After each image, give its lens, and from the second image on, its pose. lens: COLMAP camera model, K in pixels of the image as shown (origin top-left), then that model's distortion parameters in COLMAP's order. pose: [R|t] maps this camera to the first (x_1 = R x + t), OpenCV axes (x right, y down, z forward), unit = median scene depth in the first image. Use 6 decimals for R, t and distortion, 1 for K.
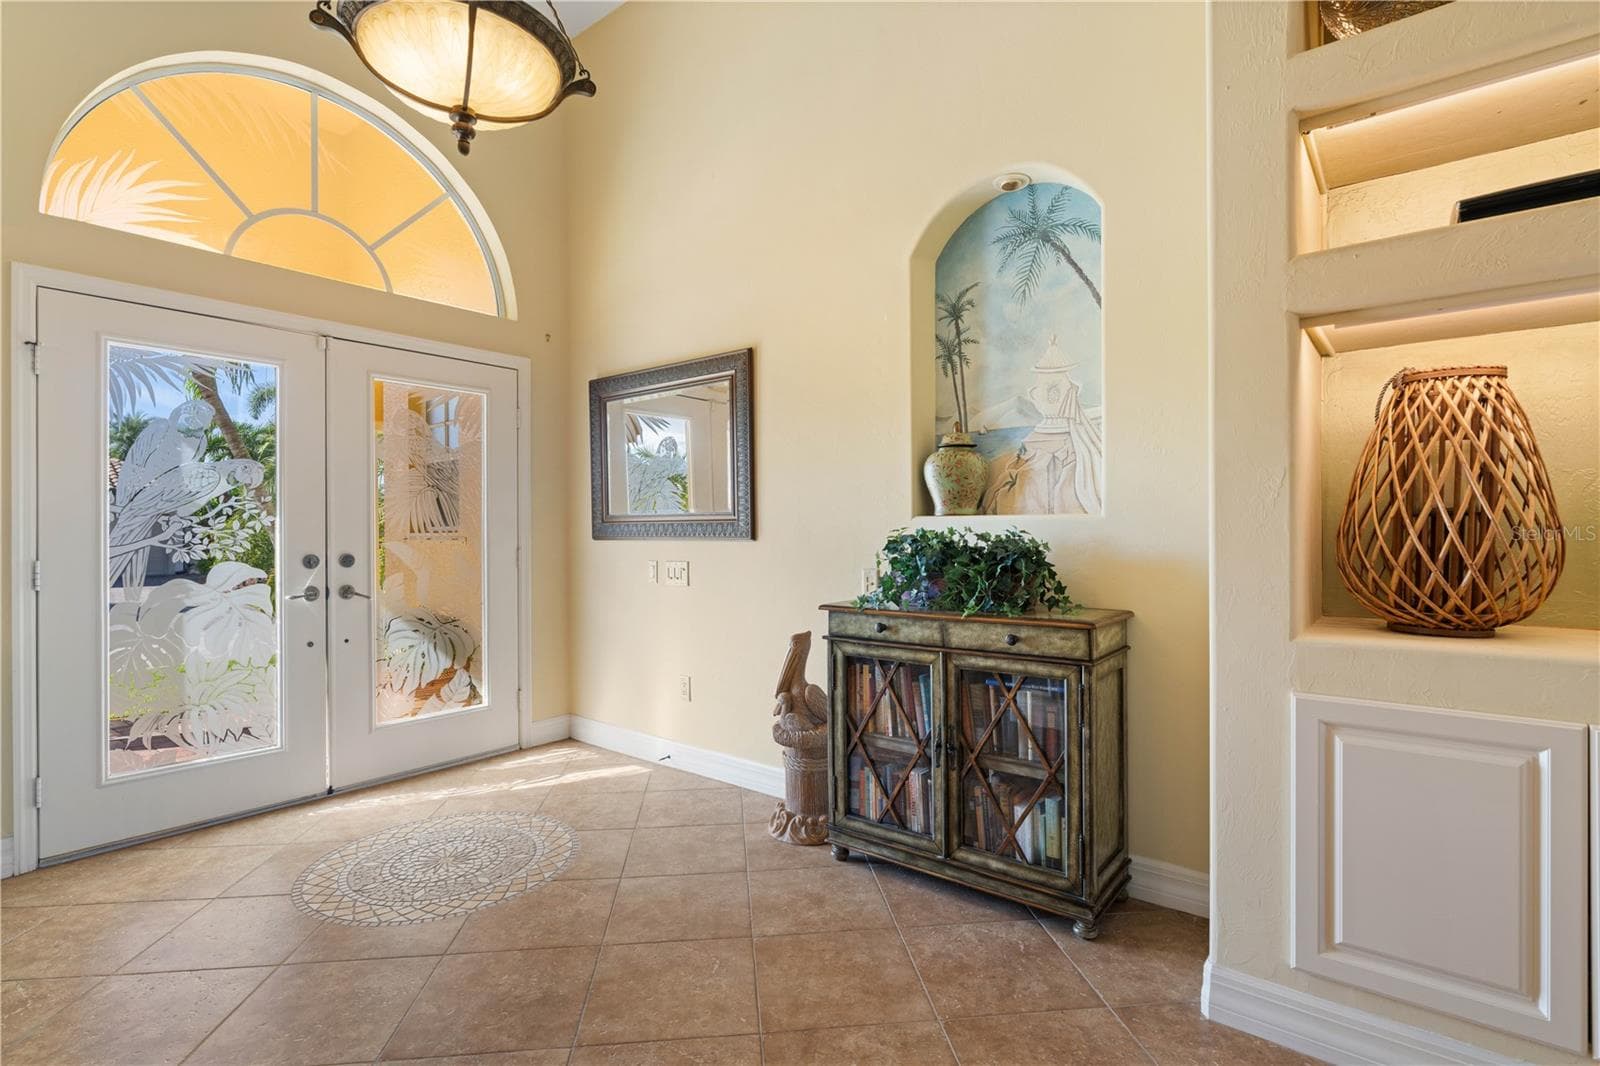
lens RADIAL K [[767.2, 0, 800.0], [0, 767.2, 533.0], [0, 0, 1]] dist [-0.005295, -0.000538]
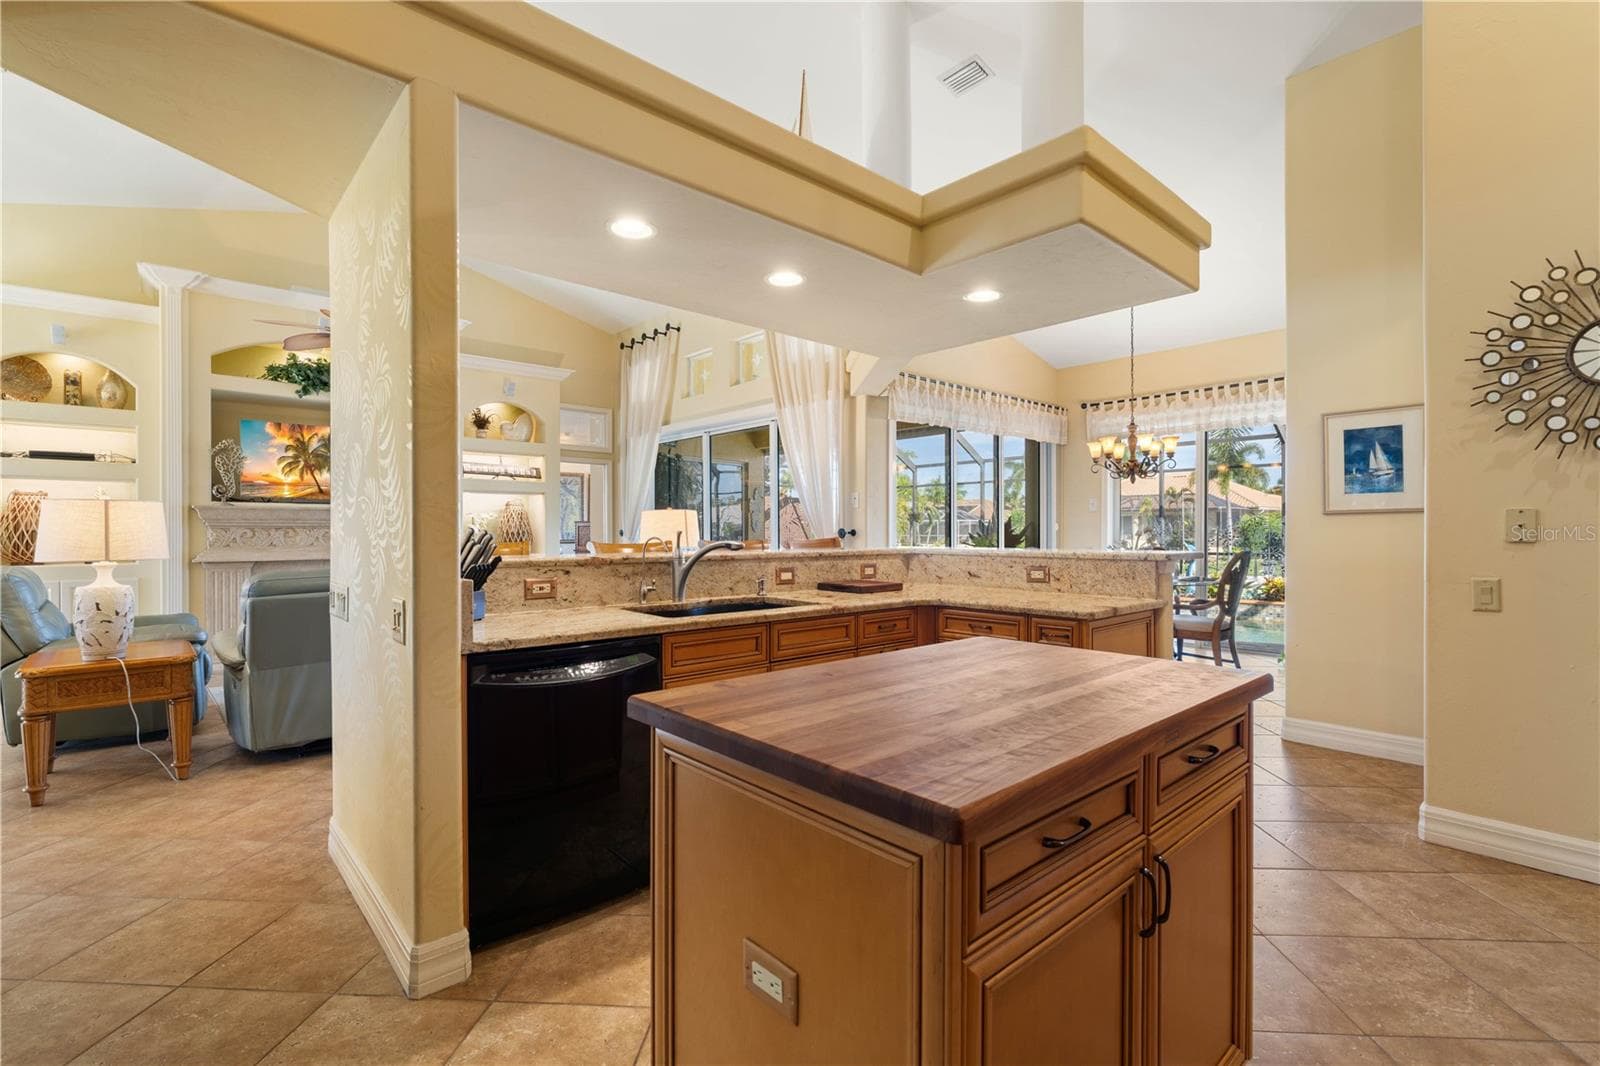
lens RADIAL K [[723.1, 0, 800.0], [0, 723.1, 533.0], [0, 0, 1]] dist [-0.002409, 0.000155]
pose [[0.174959, 0.002359, 0.984573, -1.159603], [-0.001212, 0.999997, -0.002180, -0.010366], [-0.984575, -0.000812, 0.174961, -1.970531]]
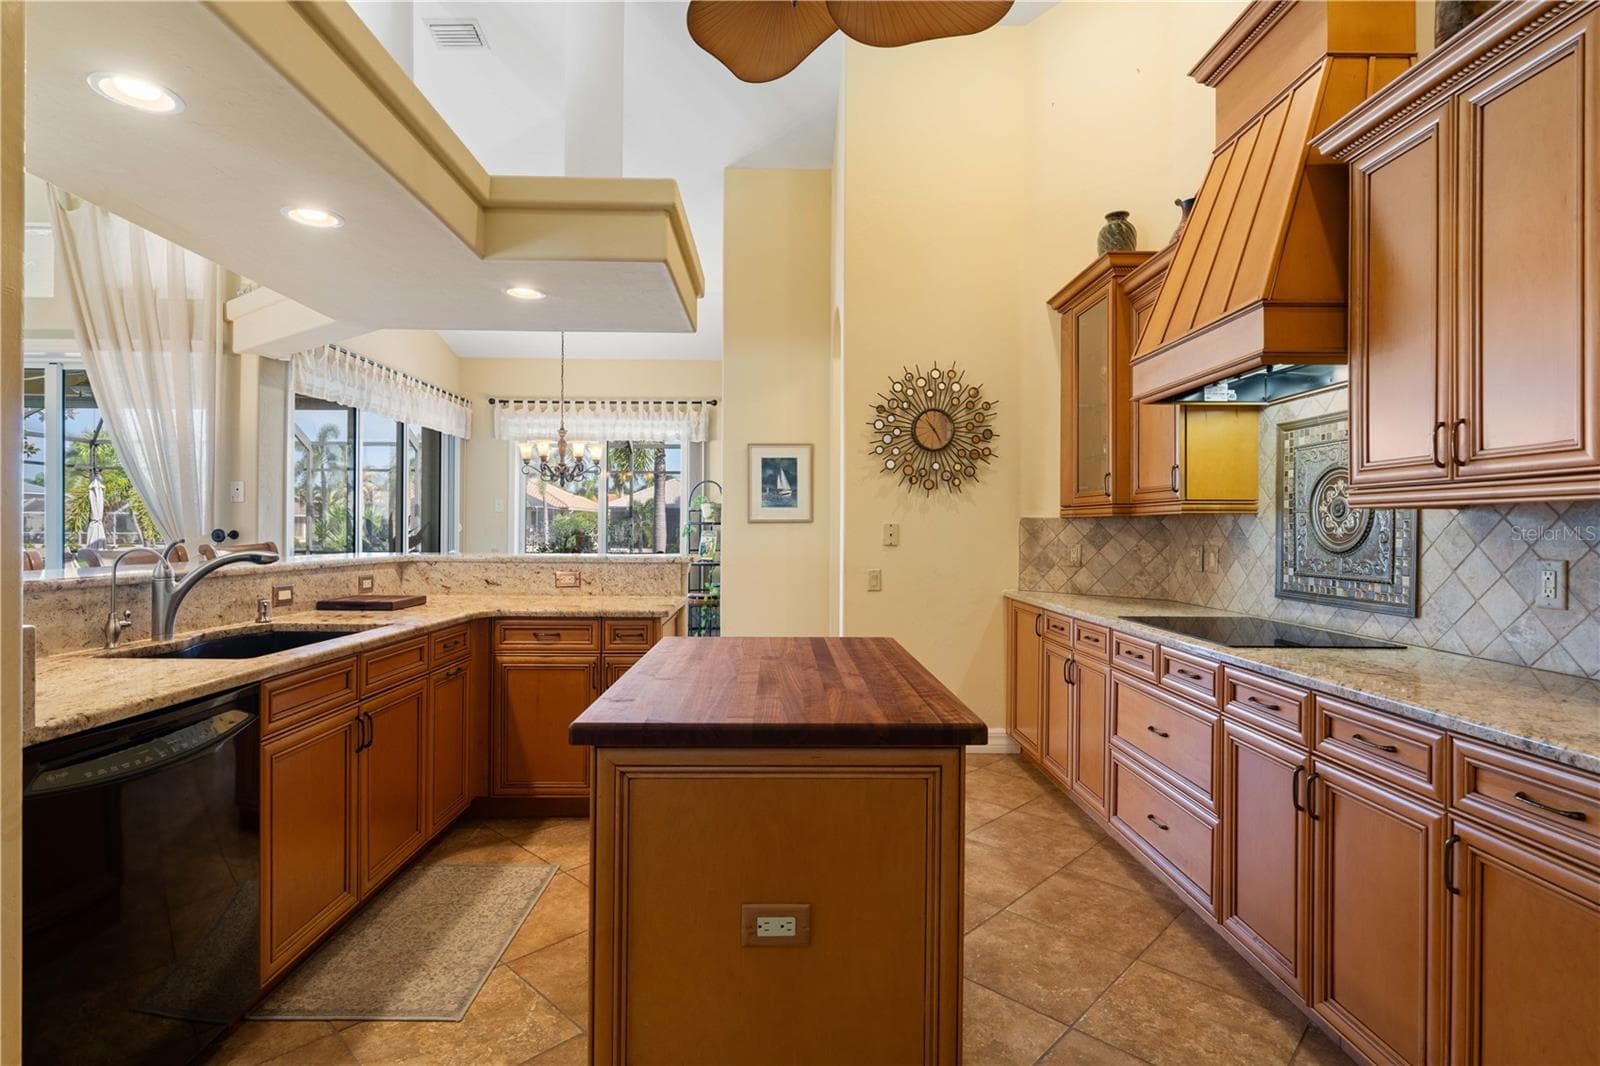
lens RADIAL K [[787.6, 0, 800.0], [0, 787.6, 533.0], [0, 0, 1]] dist [-0.002855, 0.000851]
pose [[-0.637232, -0.001212, 0.770671, -1.179881], [-0.004060, 0.999990, -0.001784, -0.022823], [-0.770662, -0.004265, -0.637230, -1.574445]]
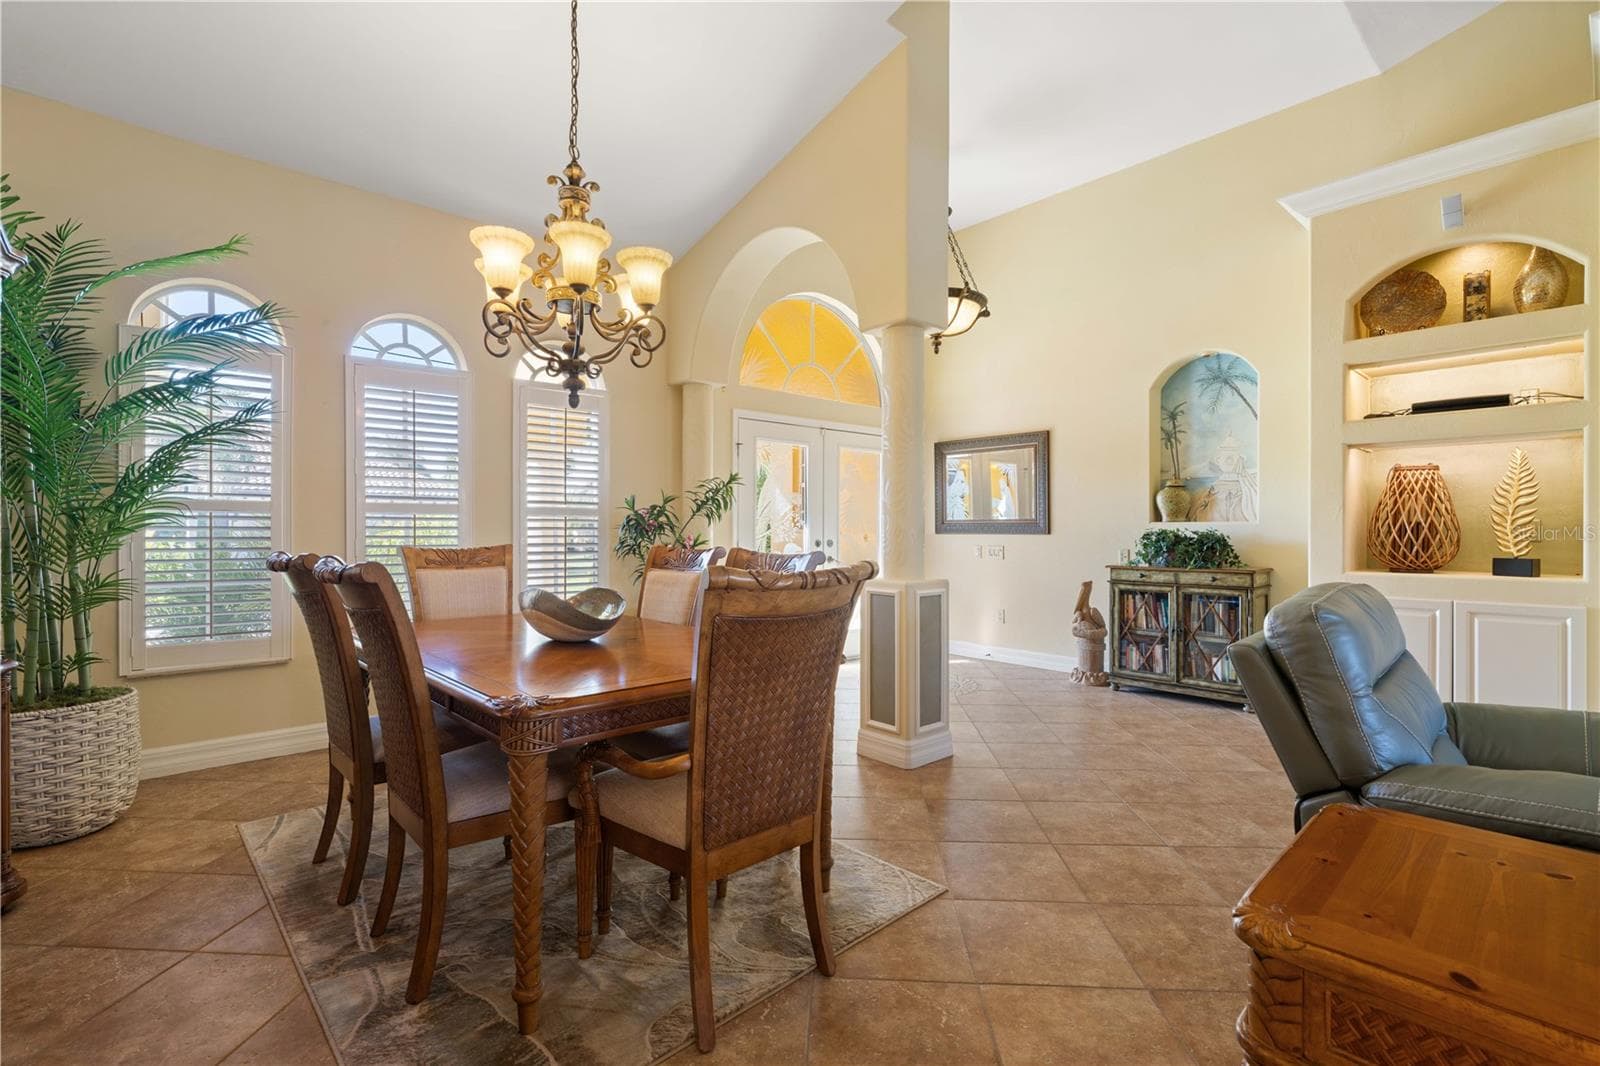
lens RADIAL K [[723.1, 0, 800.0], [0, 723.1, 533.0], [0, 0, 1]] dist [-0.002409, 0.000155]
pose [[0.986862, 0.005214, -0.161484, -0.453331], [-0.004423, 0.999976, 0.005260, 0.000351], [0.161507, -0.004477, 0.986861, -1.002144]]
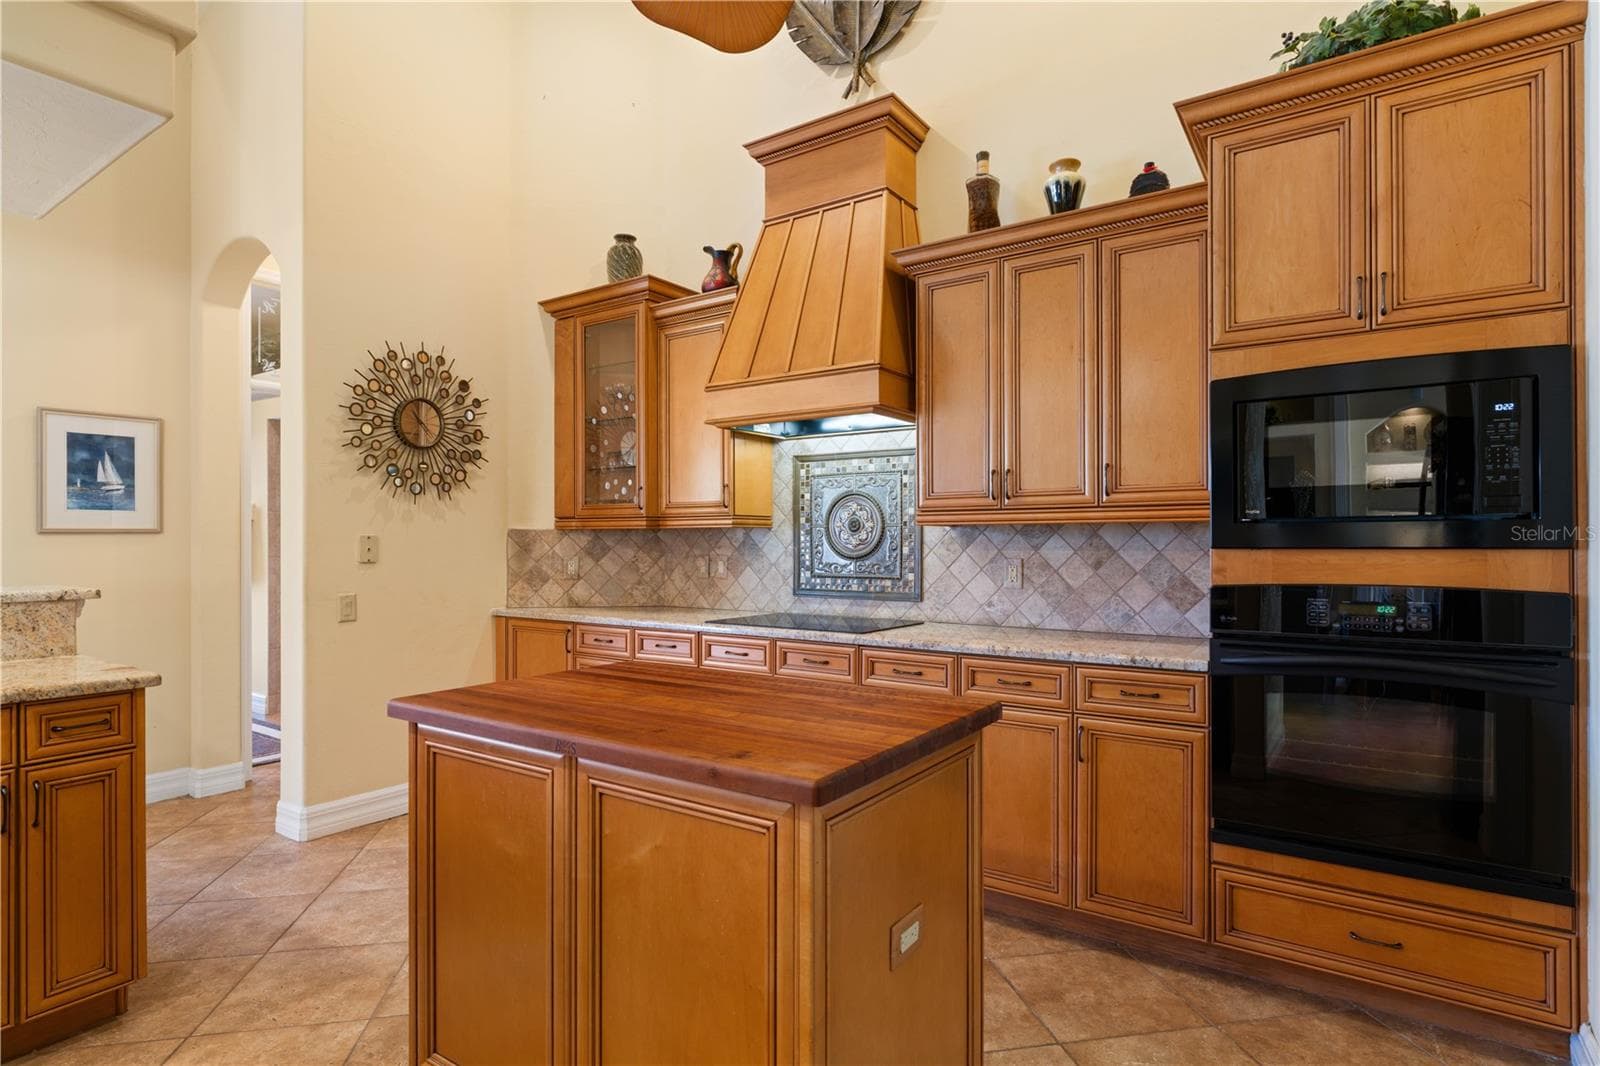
lens RADIAL K [[830.0, 0, 801.9], [0, 830.0, 541.9], [0, 0, 1]] dist [-0.004815, -0.000591]
pose [[-0.997831, 0.006873, -0.065473, -0.677934], [0.007102, 0.999969, -0.003252, -0.025500], [0.065449, -0.003710, -0.997849, -1.353820]]
